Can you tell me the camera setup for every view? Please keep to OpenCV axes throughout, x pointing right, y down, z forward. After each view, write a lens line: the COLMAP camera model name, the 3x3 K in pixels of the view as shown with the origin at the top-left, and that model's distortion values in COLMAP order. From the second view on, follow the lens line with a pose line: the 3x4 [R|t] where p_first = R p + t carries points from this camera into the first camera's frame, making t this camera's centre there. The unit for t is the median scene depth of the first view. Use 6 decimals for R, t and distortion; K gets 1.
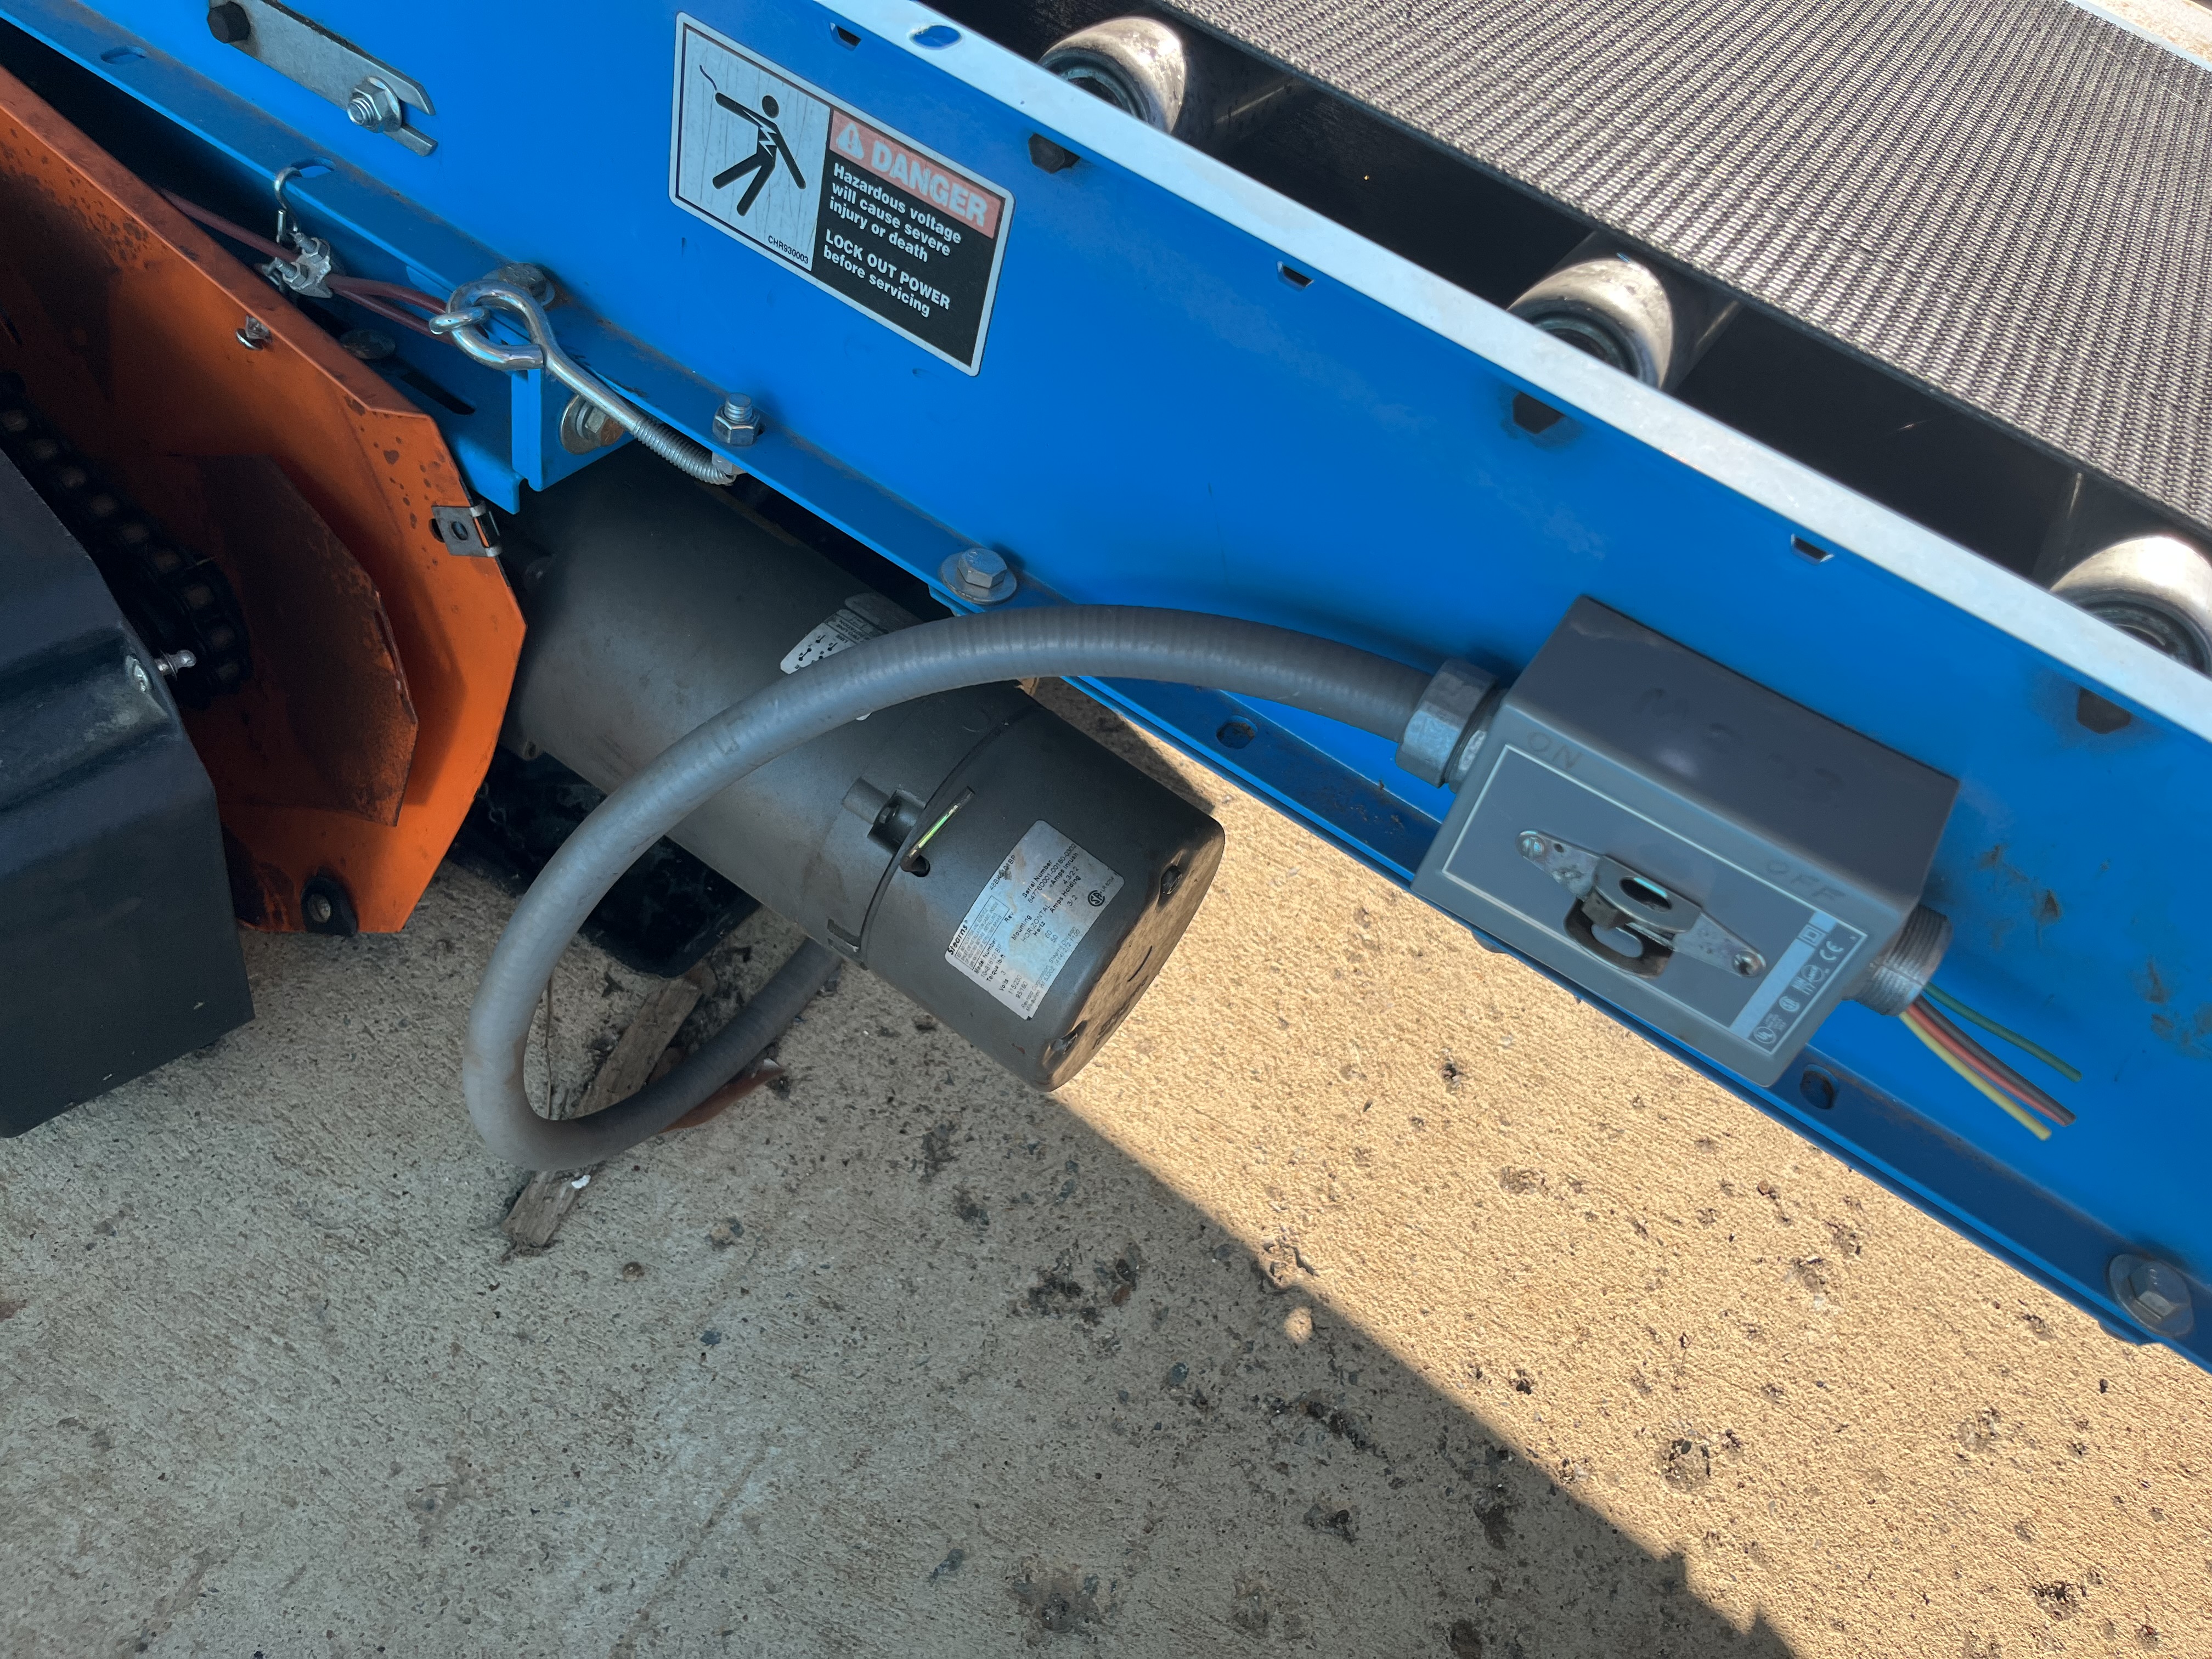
lens RADIAL K [[1701.0, 0, 1105.5], [0, 1701.0, 826.2], [0, 0, 1]] dist [-0.028075, -0.013210]
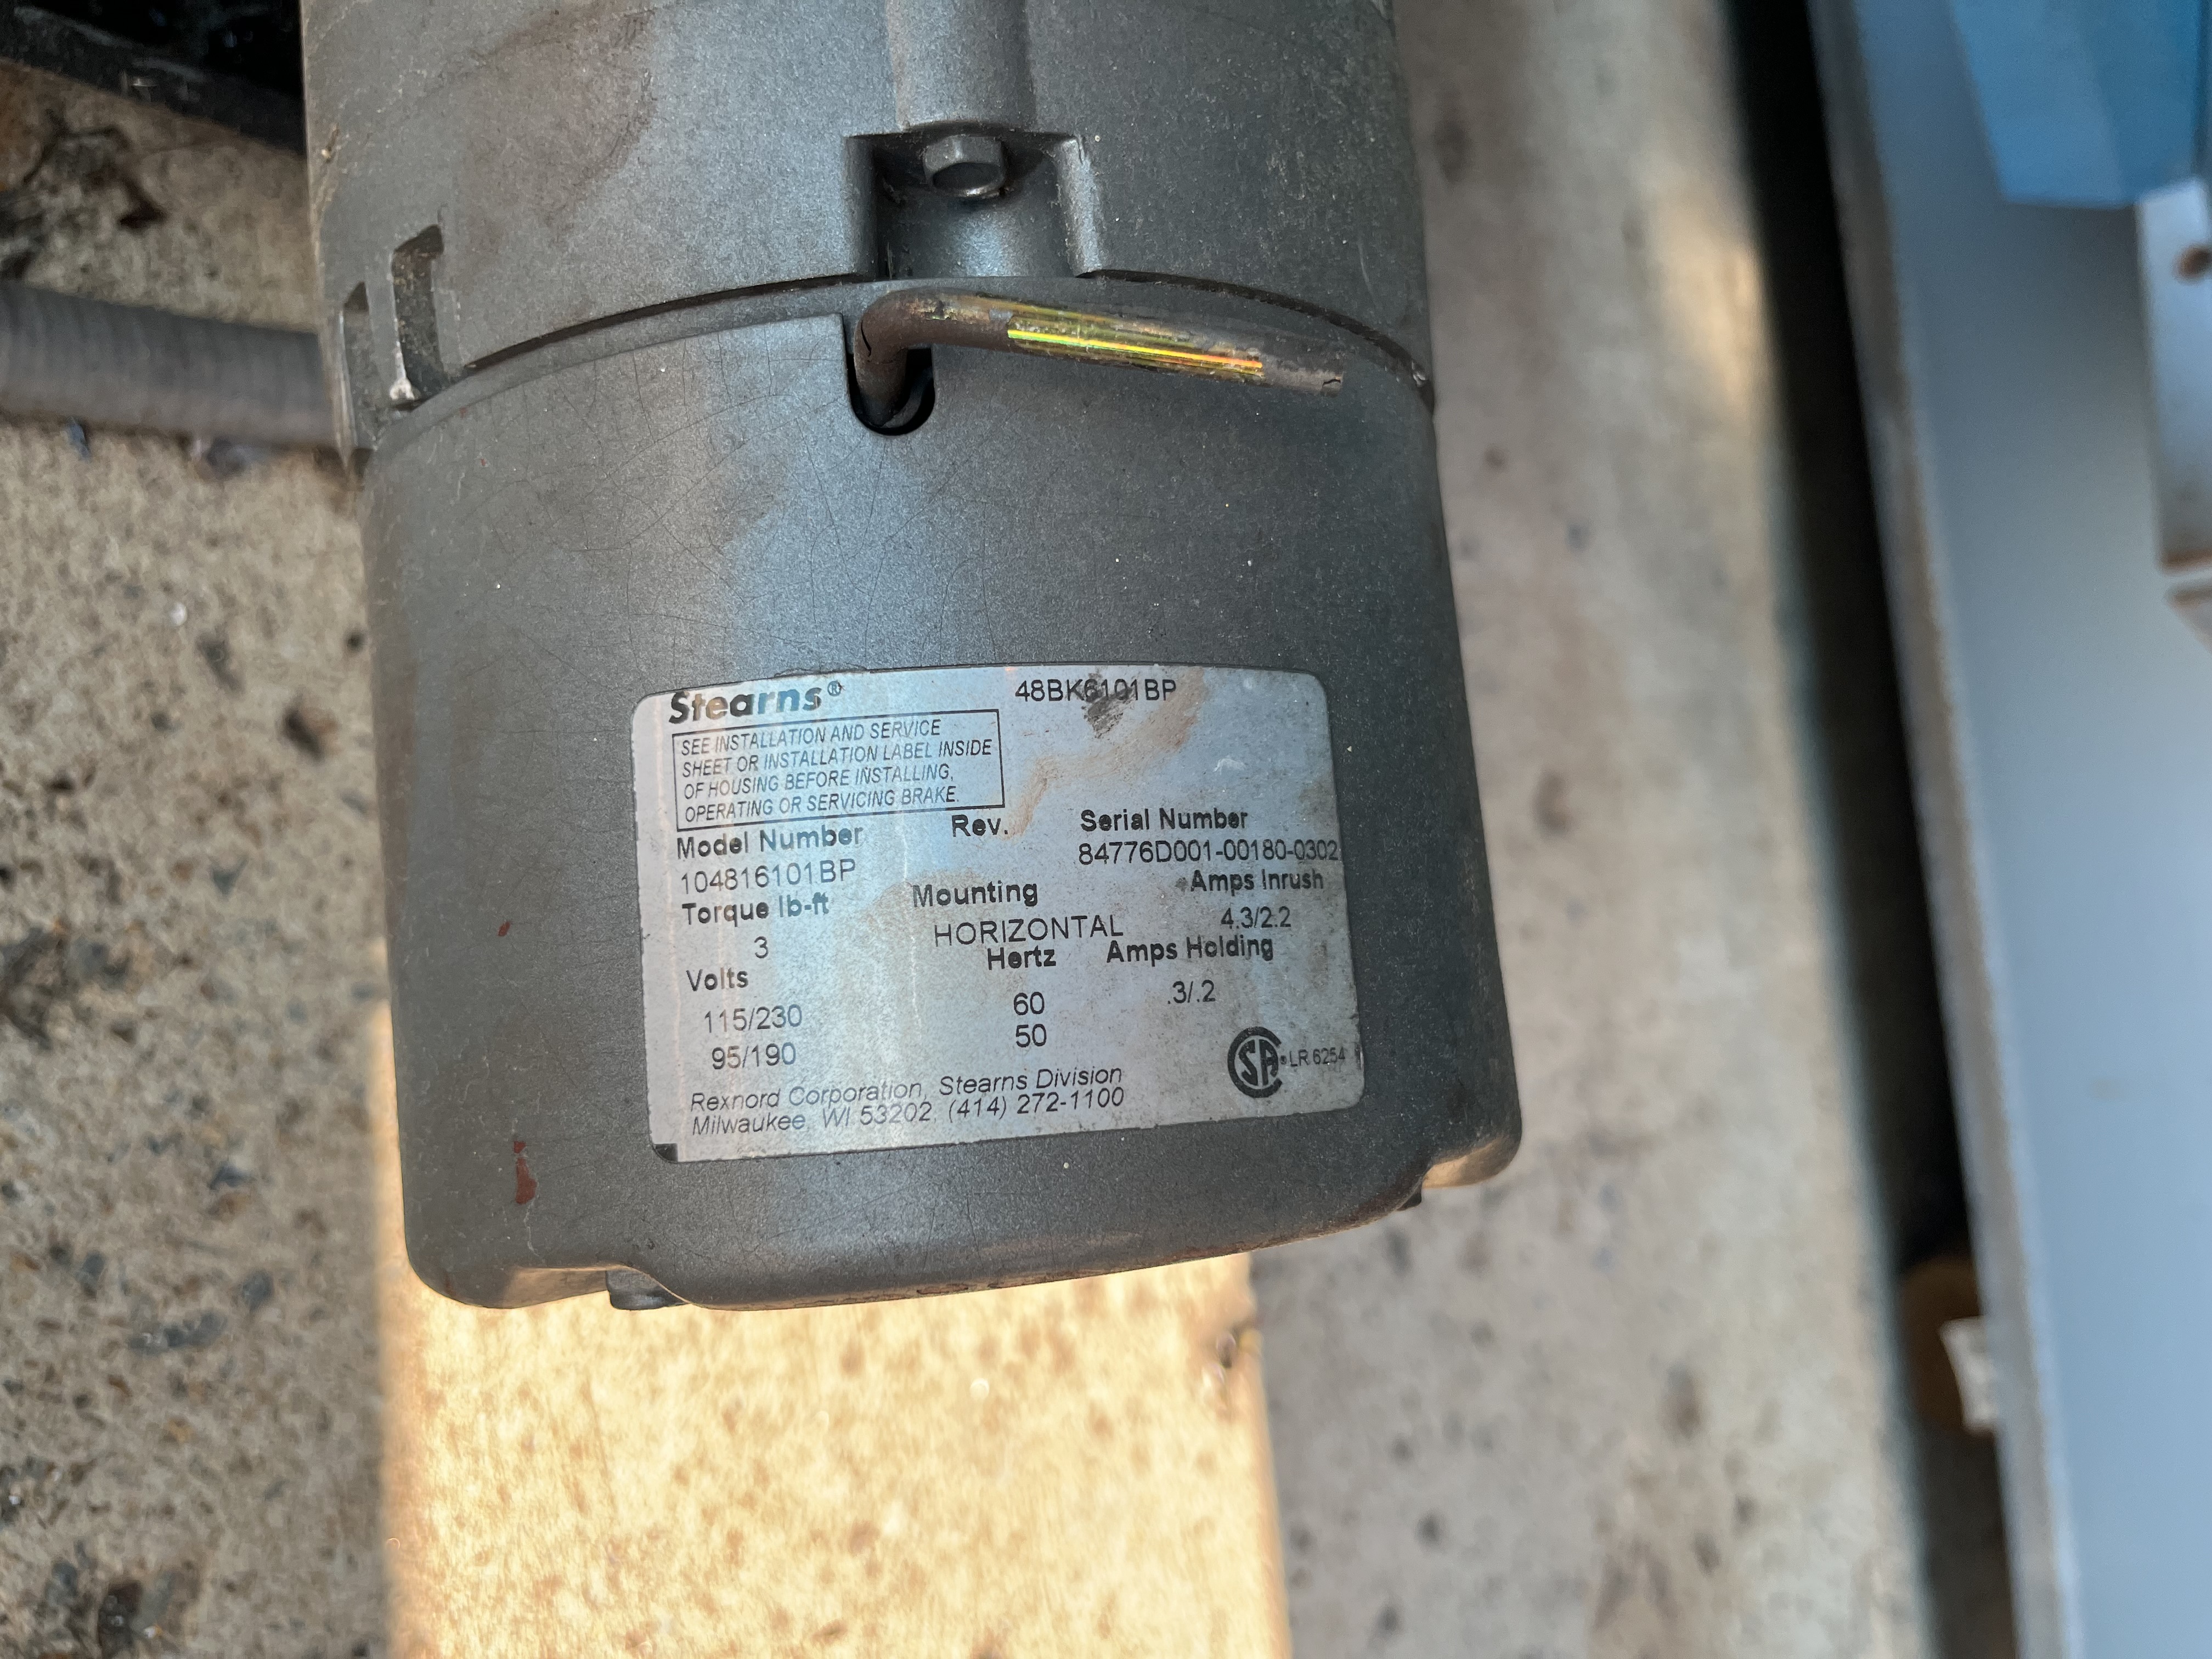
lens RADIAL K [[1701.0, 0, 1100.0], [0, 1701.0, 838.3], [0, 0, 1]] dist [-0.028075, -0.013210]
pose [[0.570486, 0.783798, 0.245369, -0.082343], [-0.768082, 0.614949, -0.178570, 0.066590], [-0.290852, -0.086592, 0.952841, 0.617579]]
